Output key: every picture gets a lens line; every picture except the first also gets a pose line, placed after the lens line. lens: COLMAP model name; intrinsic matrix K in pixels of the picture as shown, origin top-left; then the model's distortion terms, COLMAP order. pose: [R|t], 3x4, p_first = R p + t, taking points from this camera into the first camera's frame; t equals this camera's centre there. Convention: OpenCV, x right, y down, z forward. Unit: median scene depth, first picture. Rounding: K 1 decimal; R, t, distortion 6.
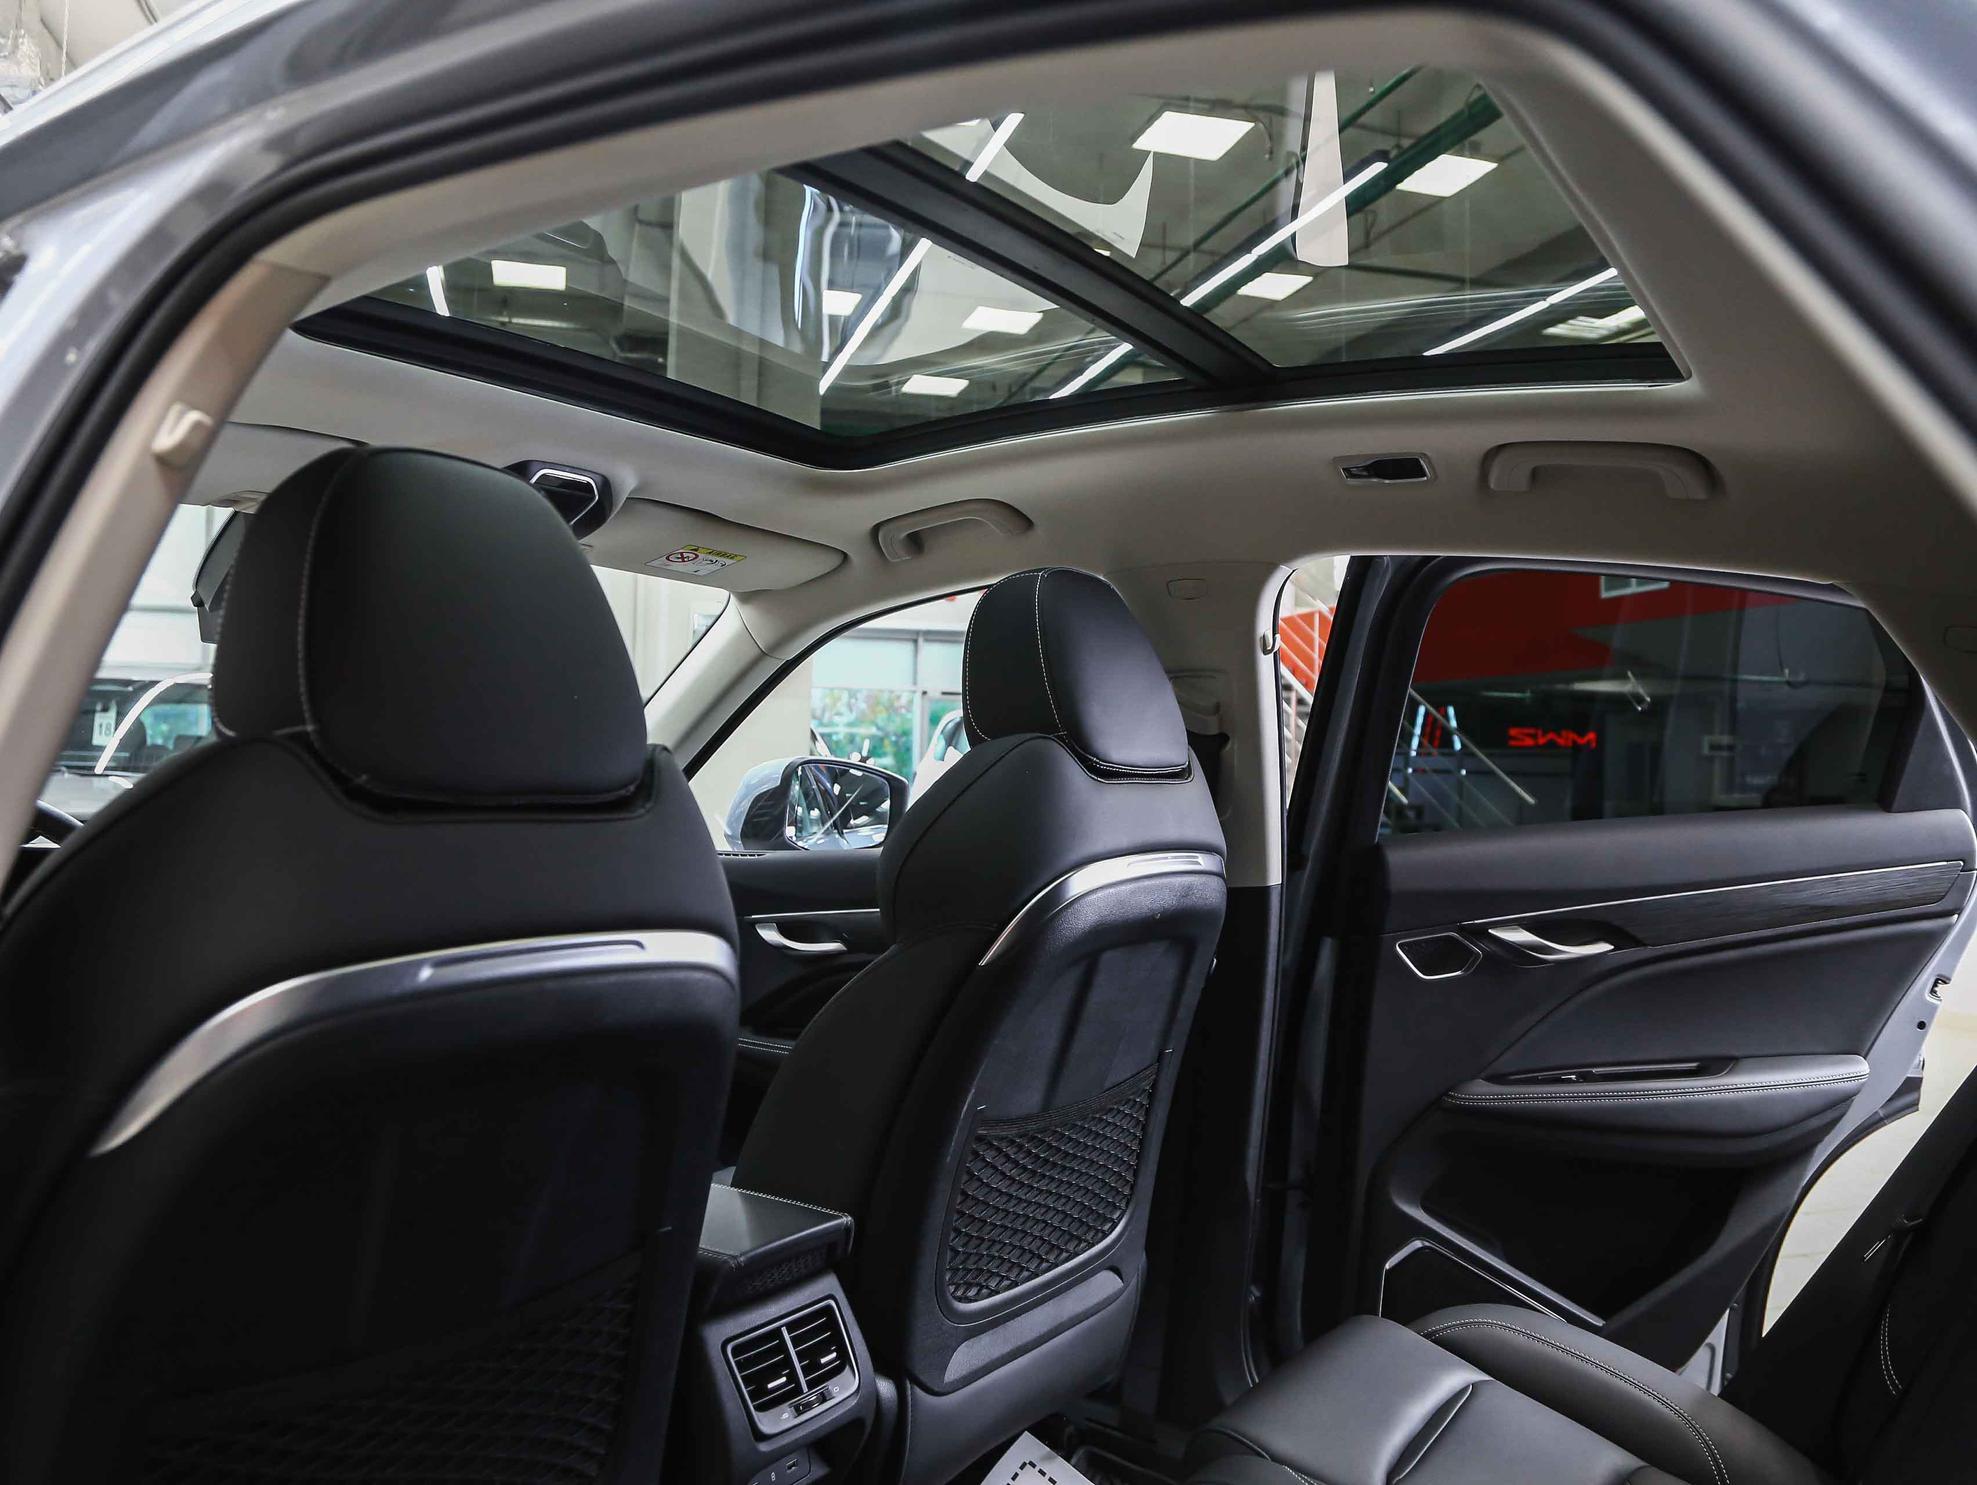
lens RADIAL K [[1525.4, 0, 988.5], [0, 1525.4, 742.5], [0, 0, 1]] dist [-0.125959, 0.072705]
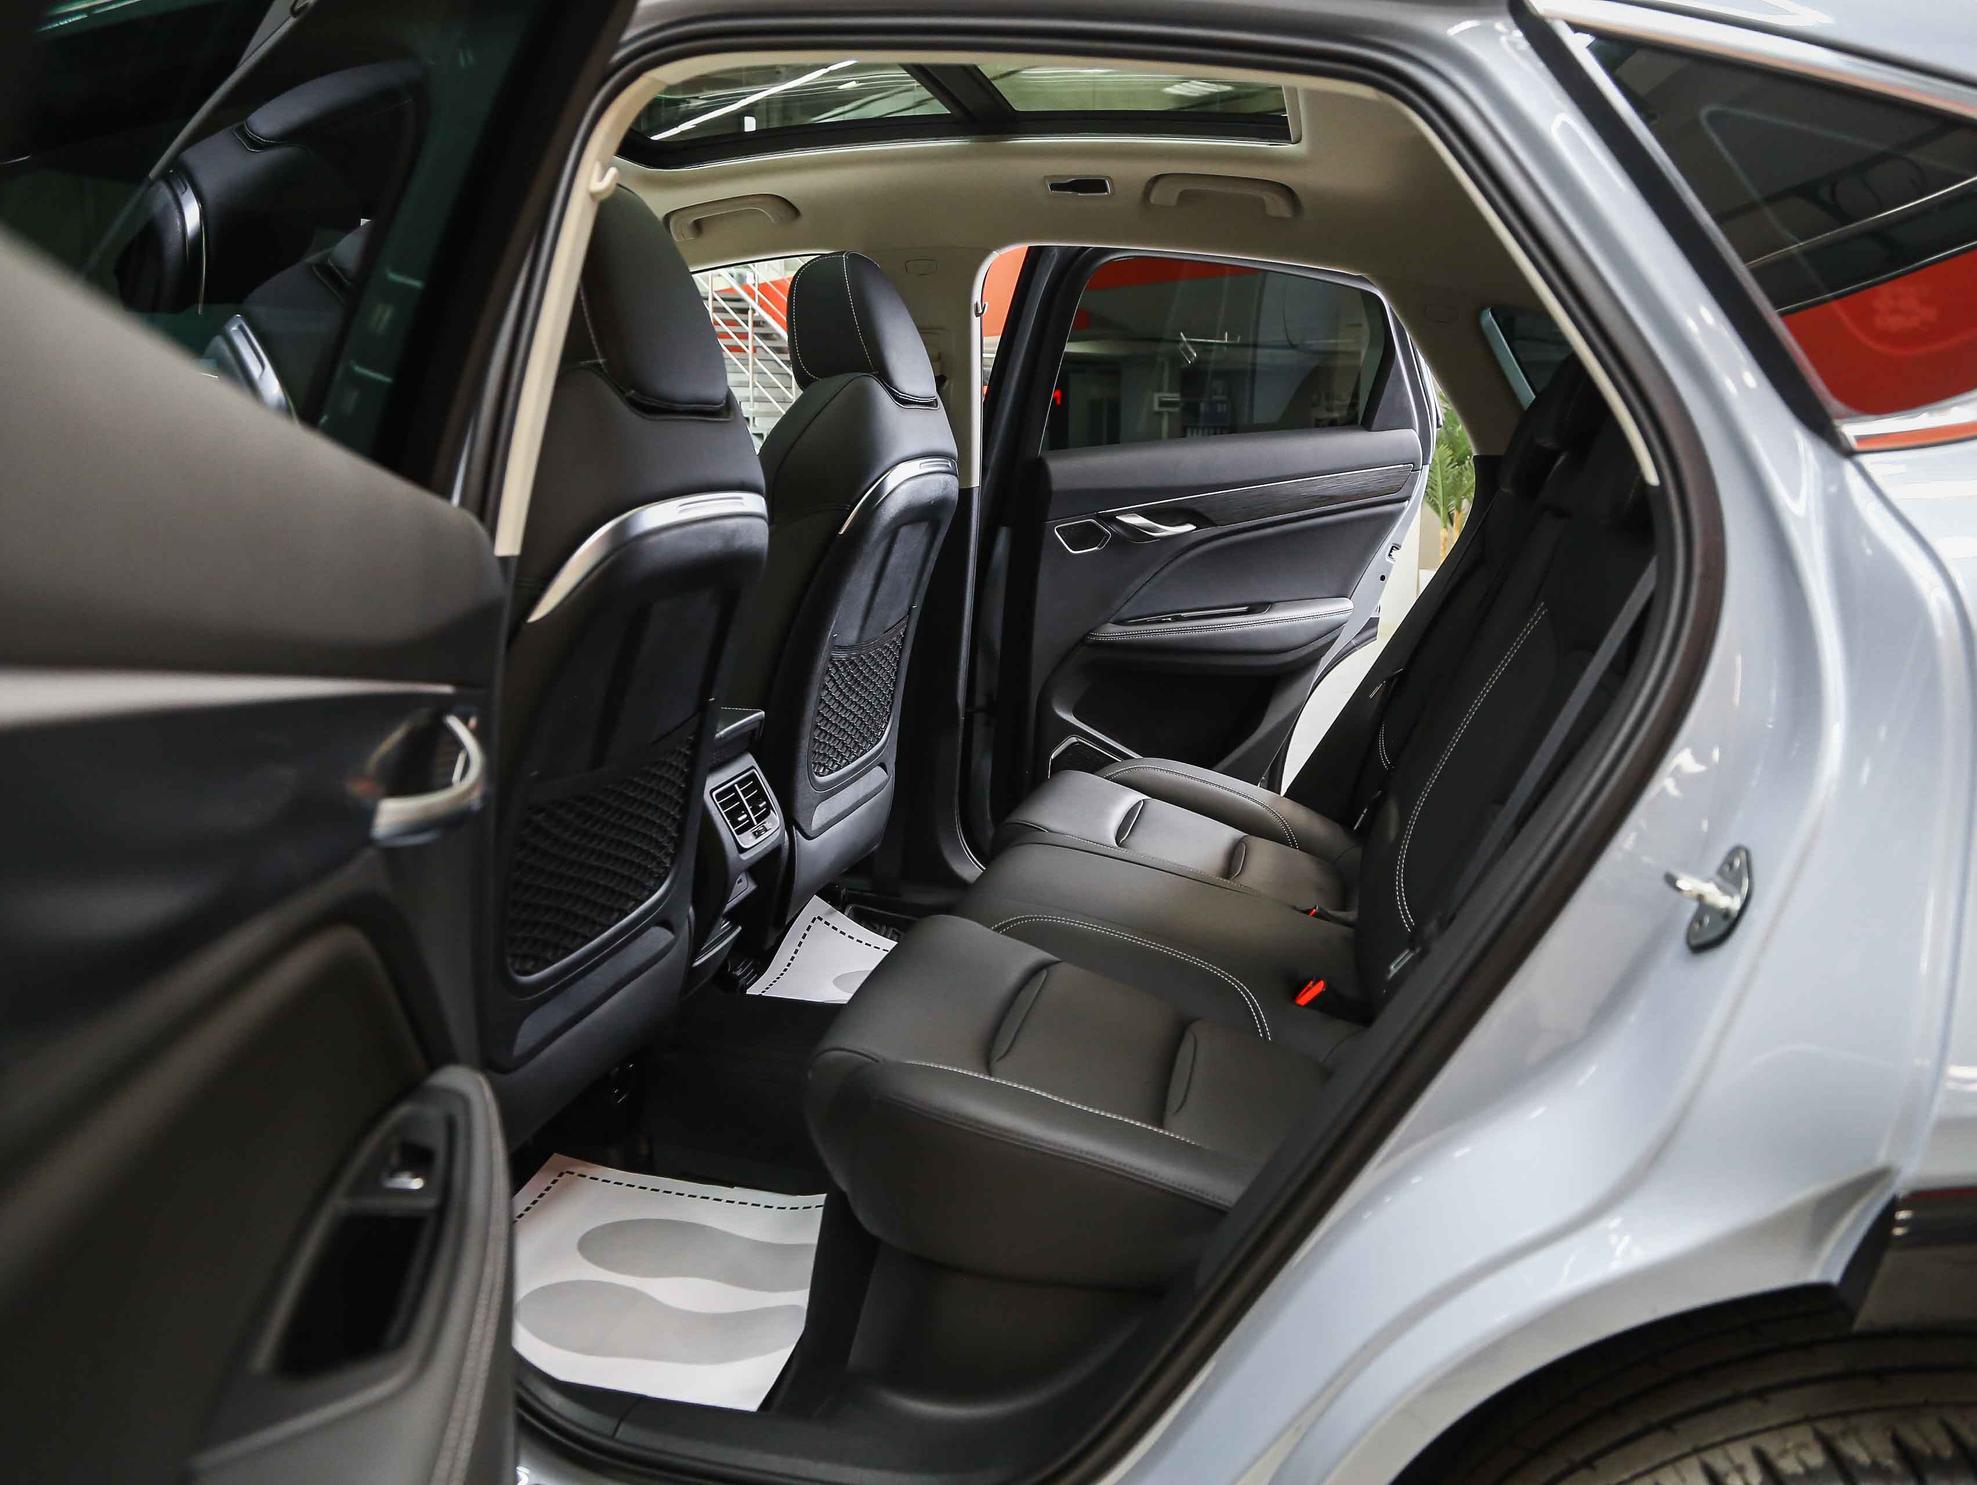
lens RADIAL K [[1525.4, 0, 988.5], [0, 1525.4, 742.5], [0, 0, 1]] dist [-0.125959, 0.072705]
pose [[0.937004, -0.085827, 0.338609, -0.296348], [0.010603, 0.975887, 0.218018, 0.019795], [-0.349156, -0.200693, 0.915321, -0.325750]]
